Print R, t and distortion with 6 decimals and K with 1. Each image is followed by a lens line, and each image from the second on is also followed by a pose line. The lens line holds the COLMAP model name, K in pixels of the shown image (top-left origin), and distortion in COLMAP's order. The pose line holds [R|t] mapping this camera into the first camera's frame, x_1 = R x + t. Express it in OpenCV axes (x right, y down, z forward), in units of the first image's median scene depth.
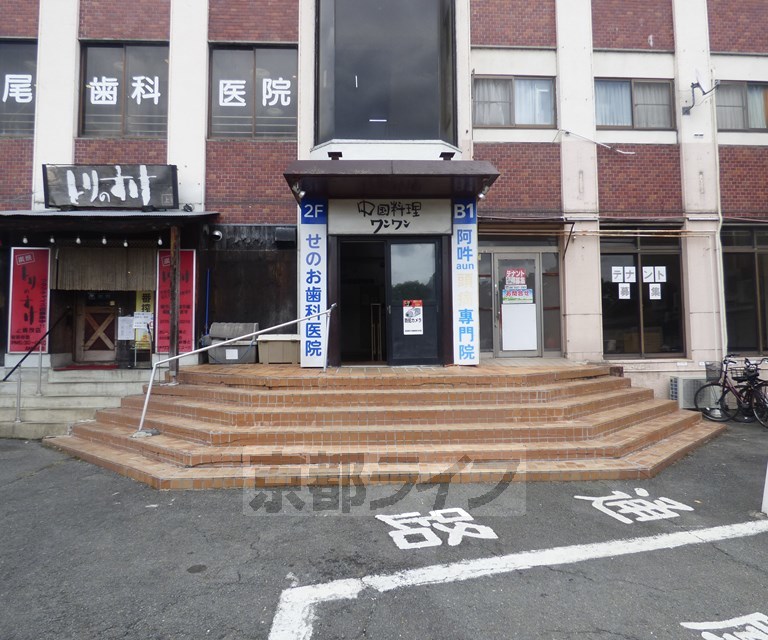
lens RADIAL K [[513.0, 0, 384.6], [0, 513.0, 316.5], [0, 0, 1]] dist [-0.004947, -0.006346]
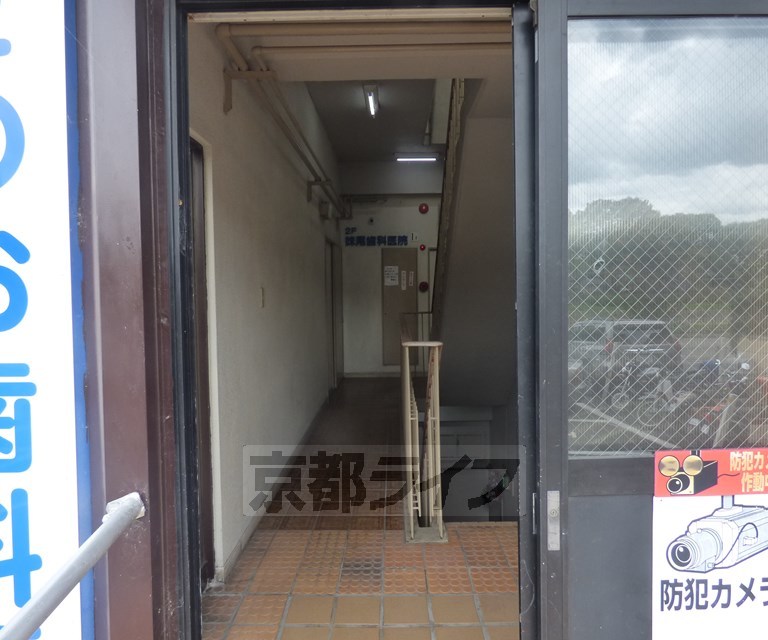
lens RADIAL K [[513.0, 0, 384.6], [0, 513.0, 316.5], [0, 0, 1]] dist [-0.004947, -0.006346]
pose [[0.999978, -0.006508, 0.001376, -0.028387], [0.006484, 0.999829, 0.017315, -0.057564], [-0.001489, -0.017305, 0.999849, 0.717692]]
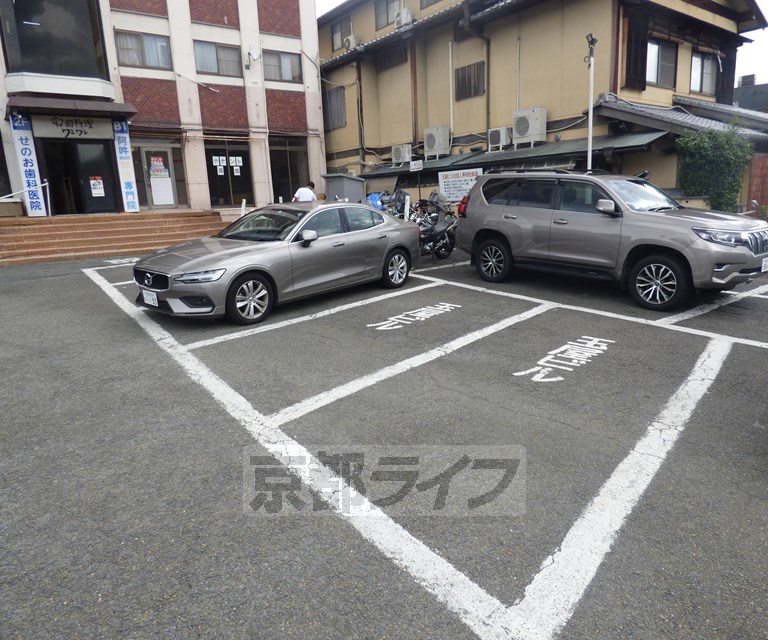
lens RADIAL K [[513.0, 0, 384.6], [0, 513.0, 316.5], [0, 0, 1]] dist [-0.004947, -0.006346]
pose [[0.820459, -0.148863, 0.551985, -0.148377], [0.003493, 0.966792, 0.255540, -0.010785], [-0.571695, -0.207732, 0.793733, -0.935522]]
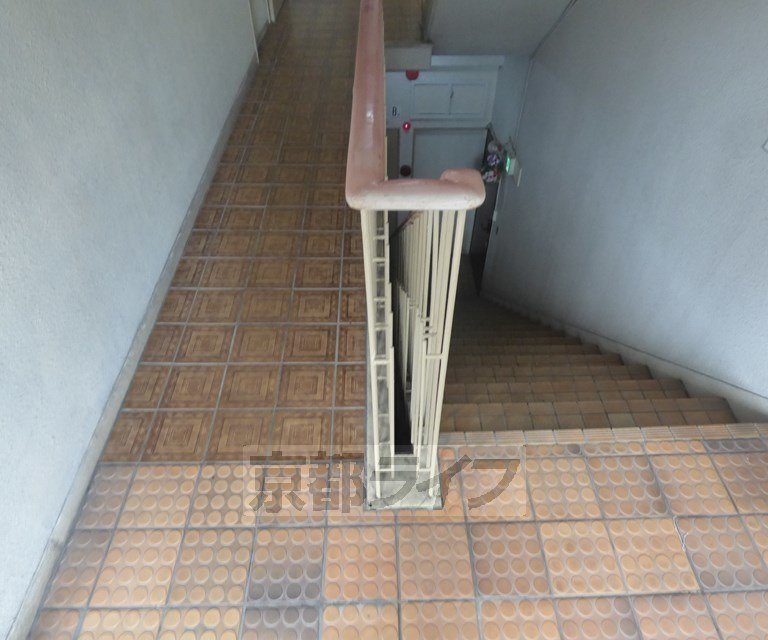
lens RADIAL K [[513.0, 0, 384.6], [0, 513.0, 316.5], [0, 0, 1]] dist [-0.004947, -0.006346]
pose [[0.999287, -0.019034, 0.032598, -0.023224], [-0.009169, 0.715305, 0.698752, -0.066504], [-0.036618, -0.698553, 0.714621, 0.803050]]
